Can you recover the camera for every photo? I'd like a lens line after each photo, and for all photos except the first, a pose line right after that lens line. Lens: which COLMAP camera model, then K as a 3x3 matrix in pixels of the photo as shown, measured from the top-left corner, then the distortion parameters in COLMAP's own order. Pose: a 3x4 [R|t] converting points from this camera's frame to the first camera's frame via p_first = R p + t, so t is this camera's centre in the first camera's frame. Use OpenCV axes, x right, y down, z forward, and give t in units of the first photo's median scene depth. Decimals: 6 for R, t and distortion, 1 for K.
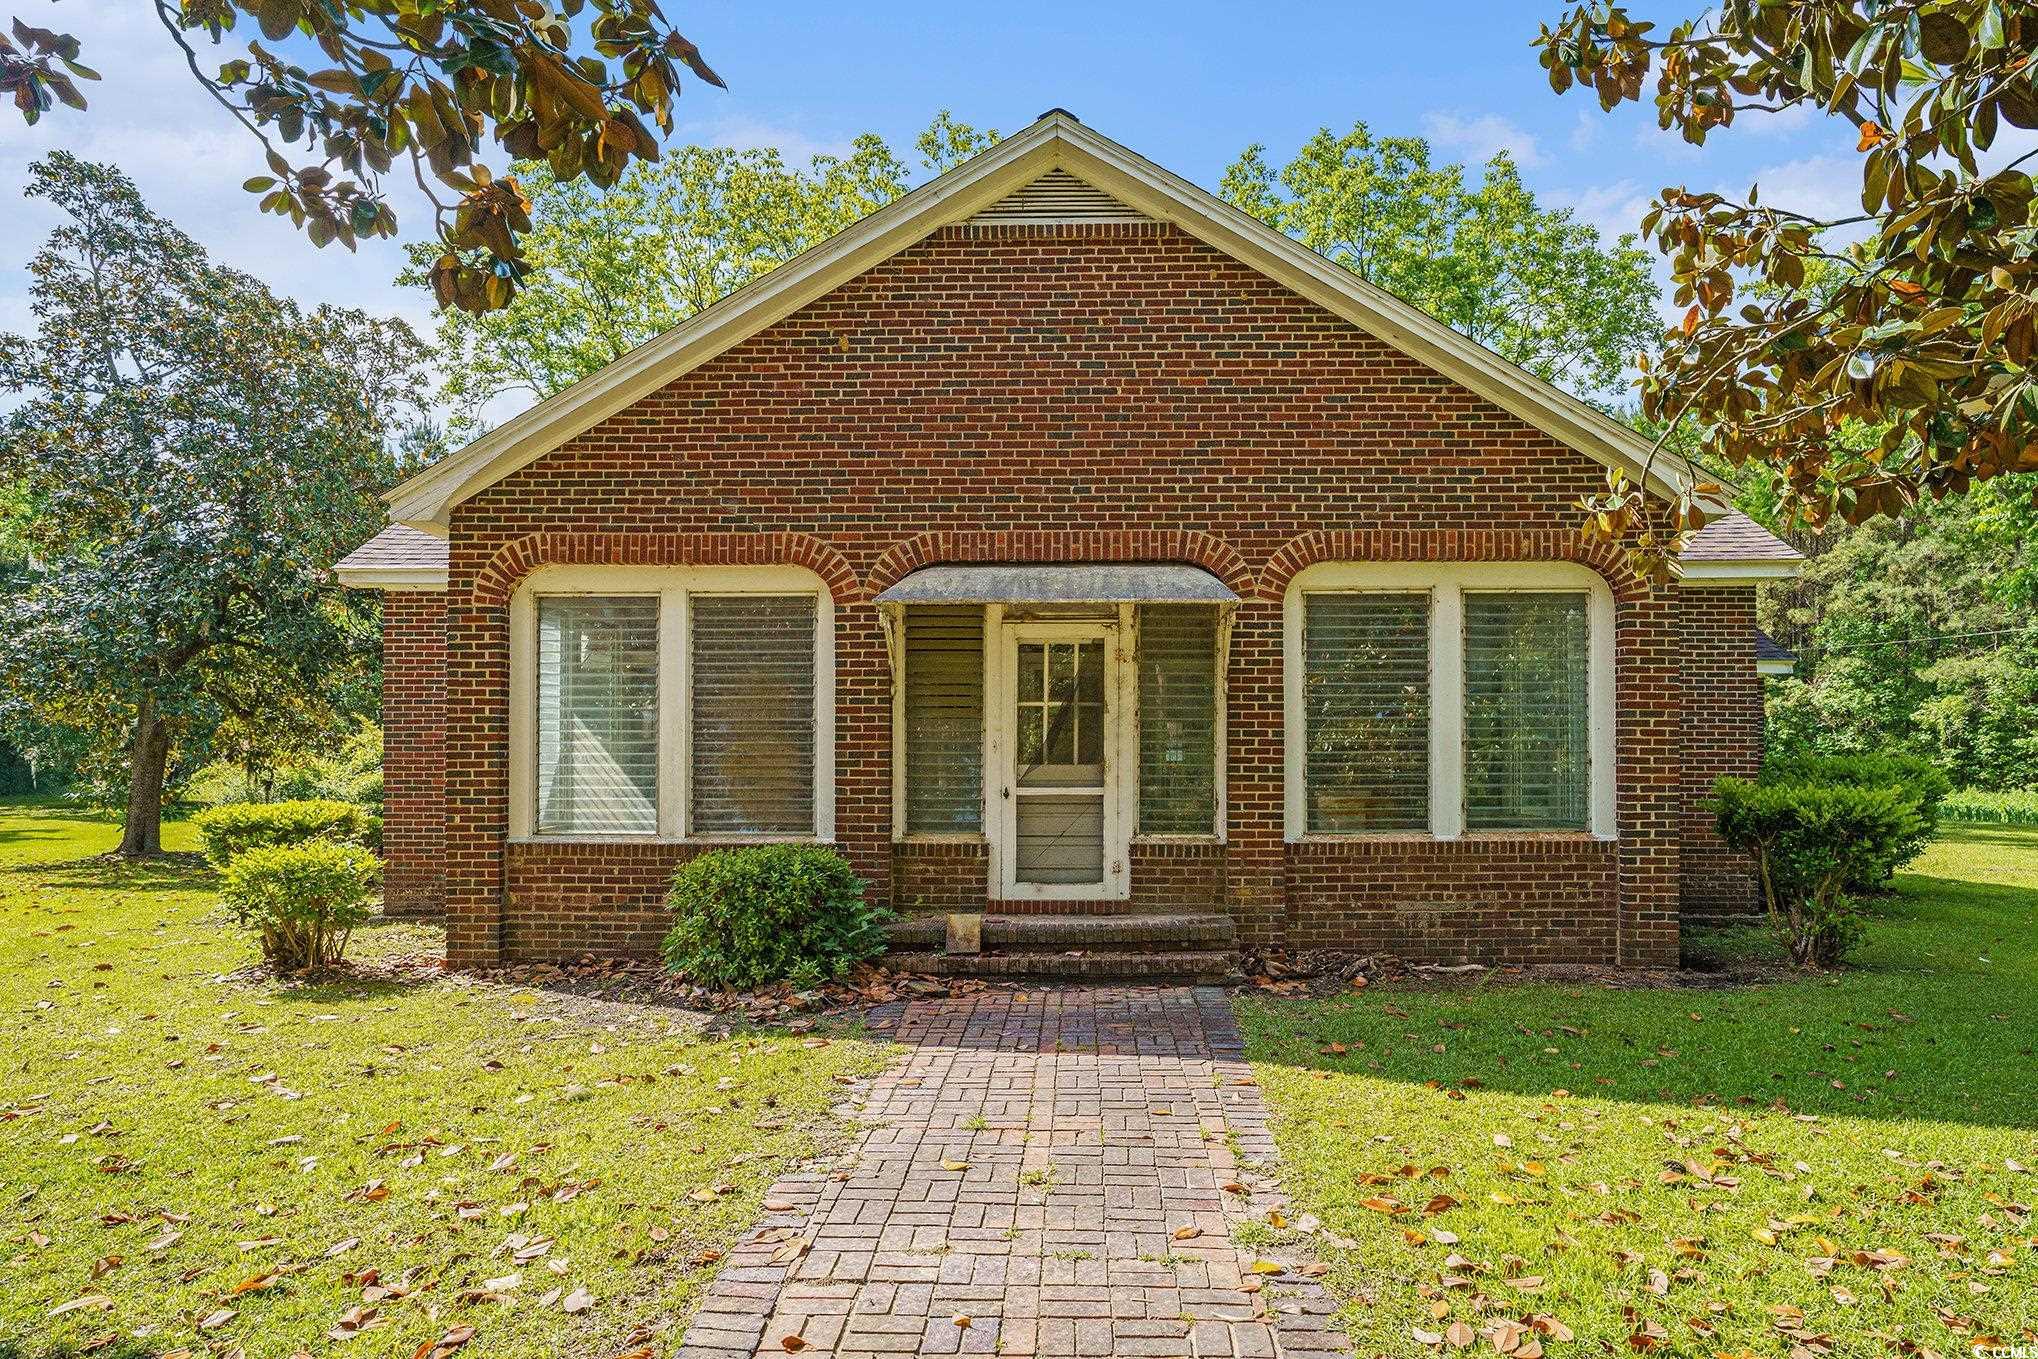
lens RADIAL K [[1245.4, 0, 1021.0], [0, 1245.4, 739.3], [0, 0, 1]] dist [-0.036365, 0.000703]
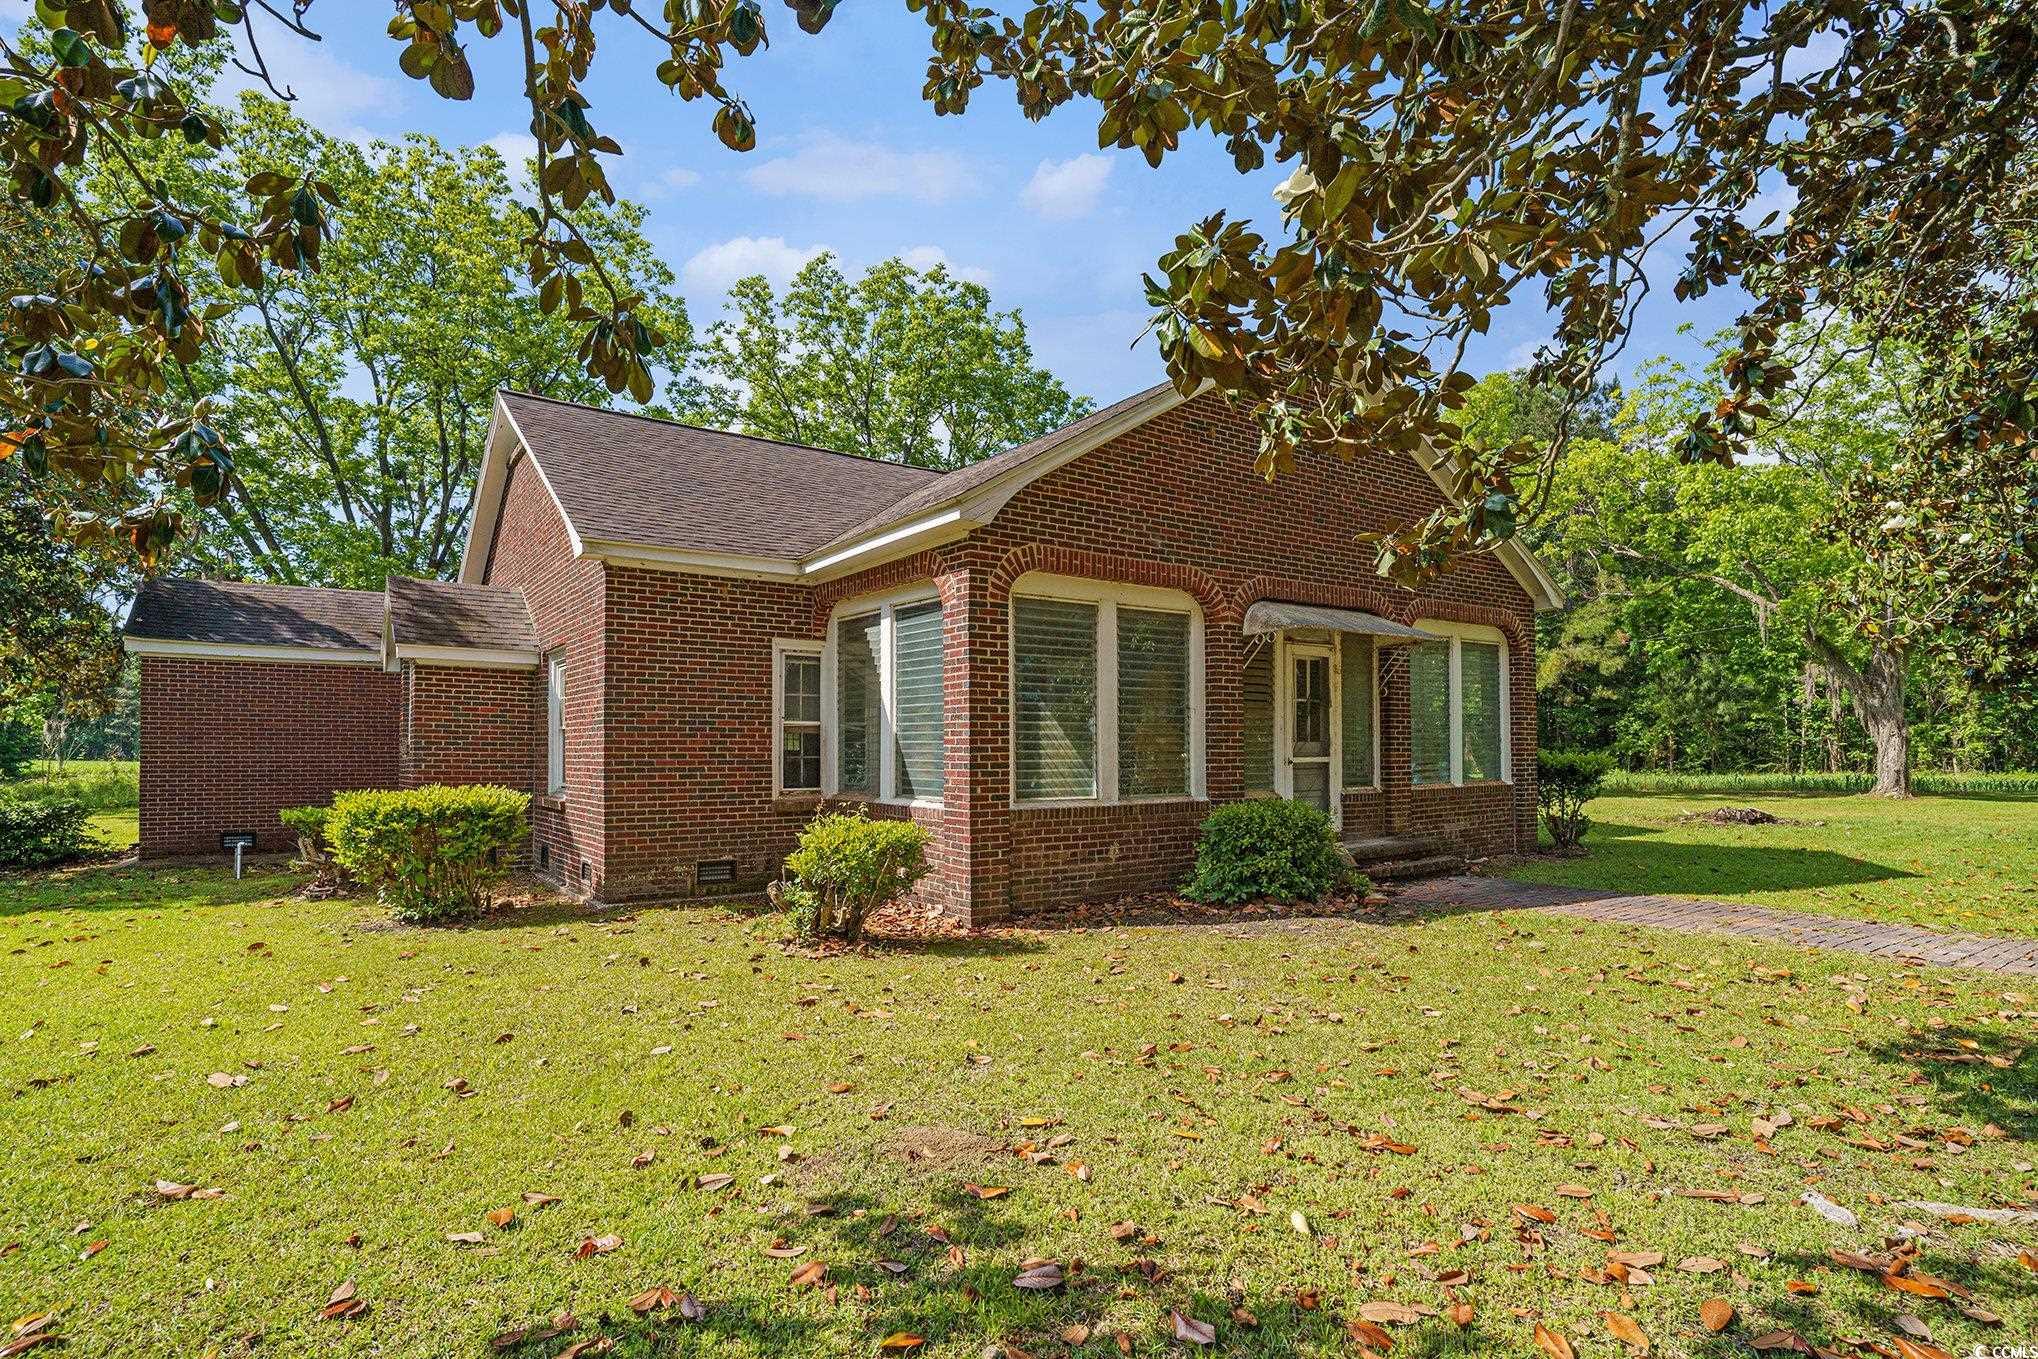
lens RADIAL K [[1062.3, 0, 1019.0], [0, 1062.3, 679.5], [0, 0, 1]] dist [-0.060208, -0.000013]
pose [[0.802148, 0.036323, 0.596019, -0.986161], [-0.004074, 0.998458, -0.055365, 0.017639], [-0.597111, 0.041983, 0.801059, 0.205129]]
